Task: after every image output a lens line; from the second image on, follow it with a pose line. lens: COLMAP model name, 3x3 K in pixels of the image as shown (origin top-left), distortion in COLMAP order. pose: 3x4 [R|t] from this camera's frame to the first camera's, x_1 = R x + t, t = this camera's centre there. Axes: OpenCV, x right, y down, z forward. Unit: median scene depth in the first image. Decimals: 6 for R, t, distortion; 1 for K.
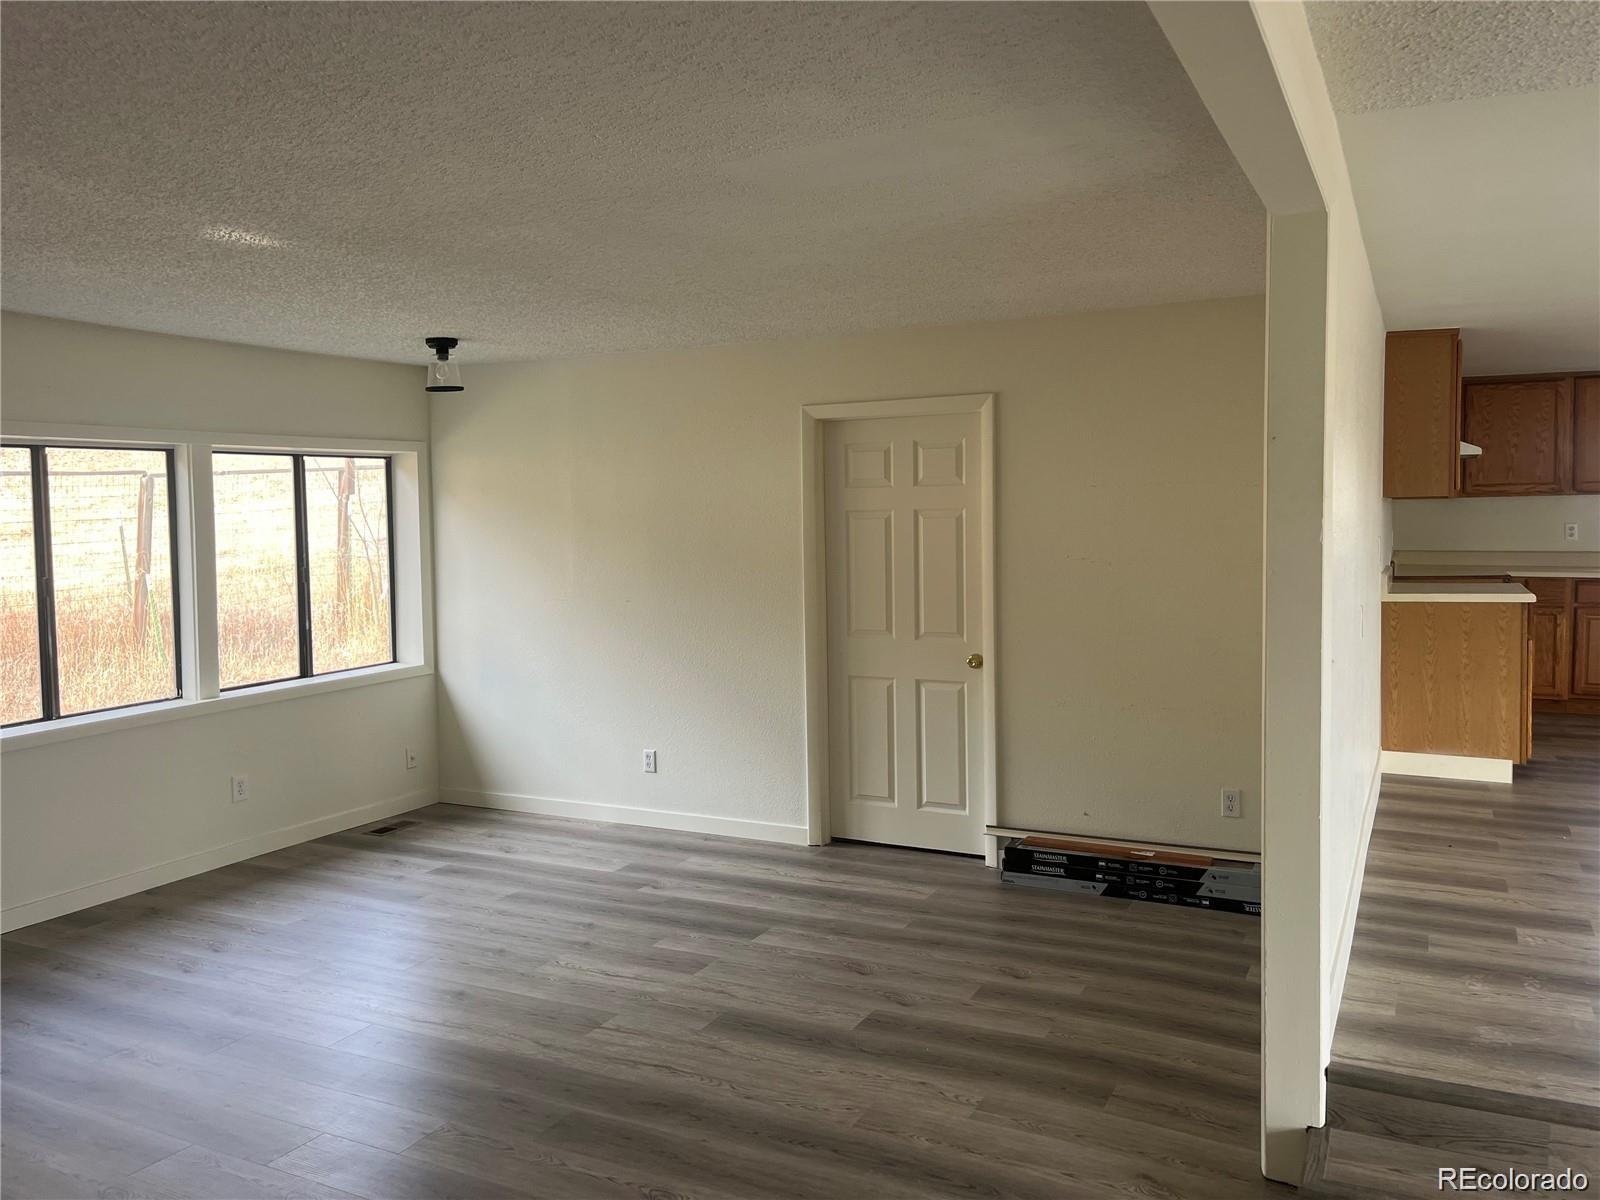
lens RADIAL K [[1211.1, 0, 787.6], [0, 1211.1, 588.2], [0, 0, 1]] dist [0.056225, -0.075352]
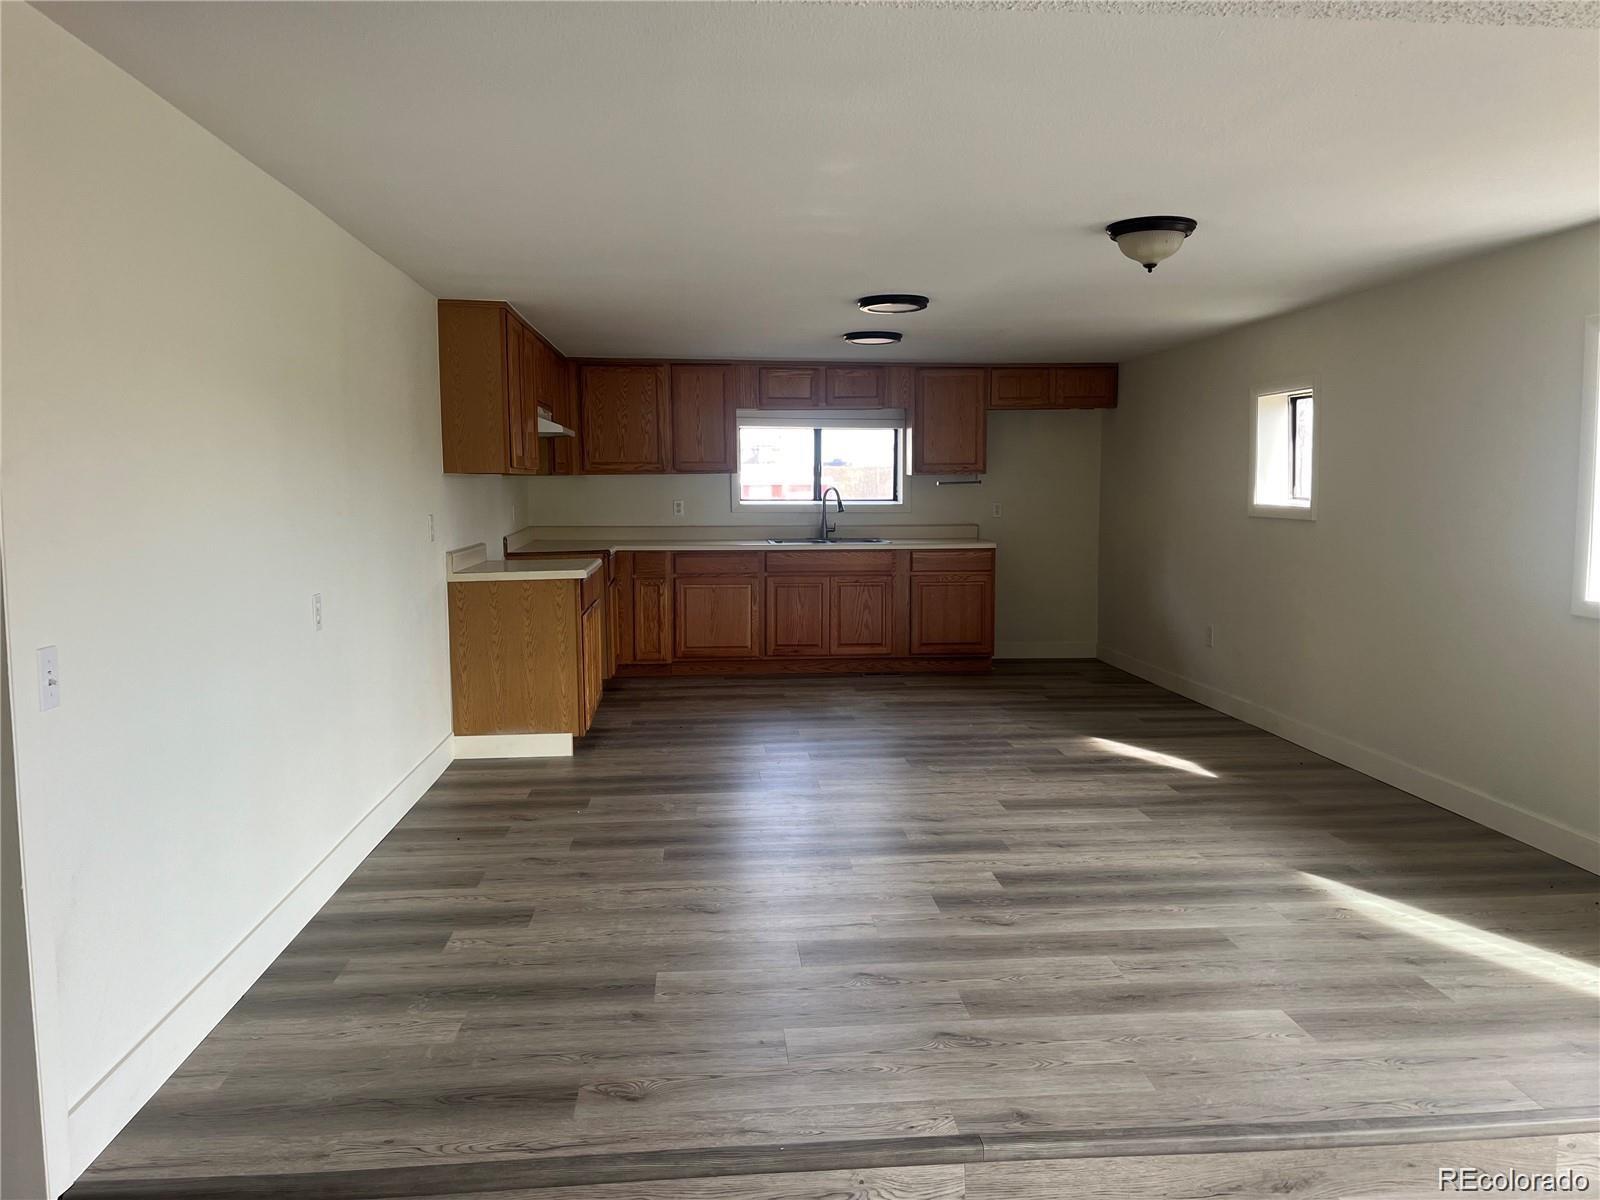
lens RADIAL K [[1211.1, 0, 799.9], [0, 1211.1, 588.7], [0, 0, 1]] dist [0.056225, -0.075352]
pose [[0.846670, -0.039765, 0.530630, 0.219923], [0.028452, 0.999160, 0.029479, -0.004269], [-0.531357, -0.009862, 0.847091, 0.042805]]
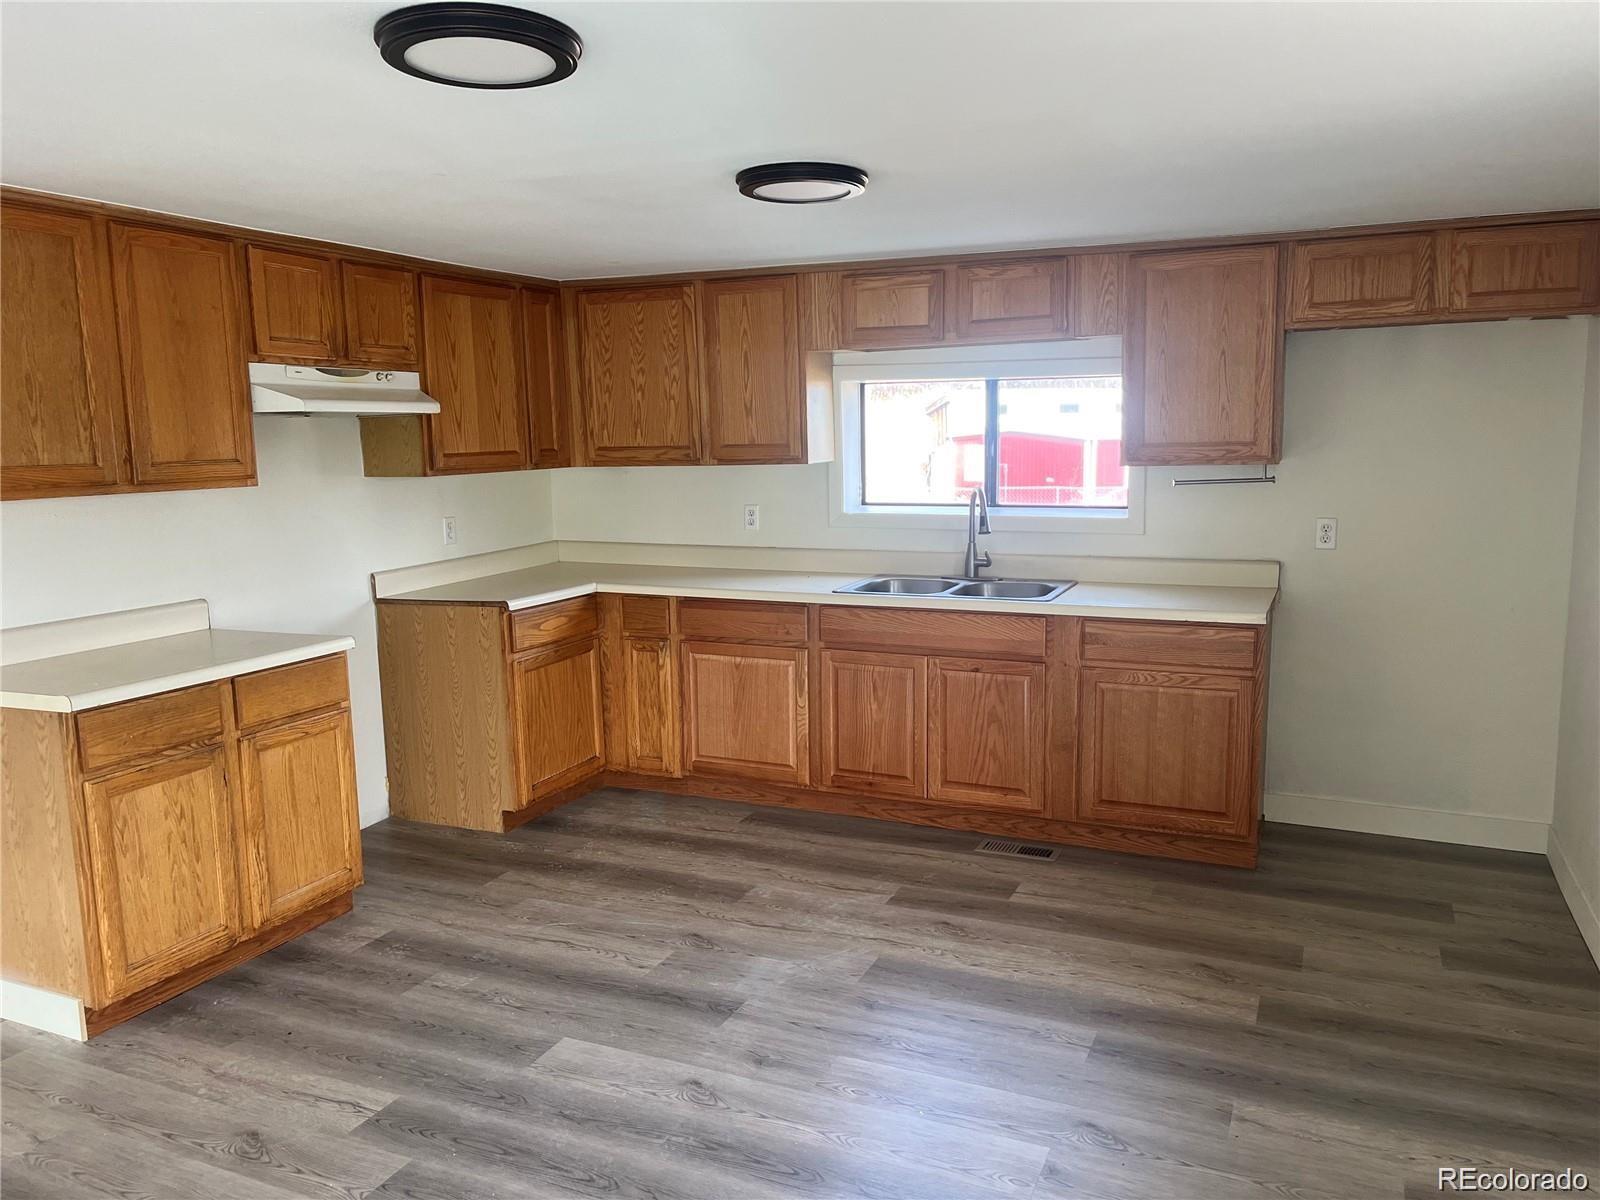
lens RADIAL K [[1211.1, 0, 807.2], [0, 1211.1, 606.6], [0, 0, 1]] dist [0.056225, -0.075352]
pose [[0.998393, -0.014083, 0.054895, 0.881480], [0.009528, 0.996557, 0.082361, -0.072031], [-0.055866, -0.081705, 0.995090, 0.463655]]
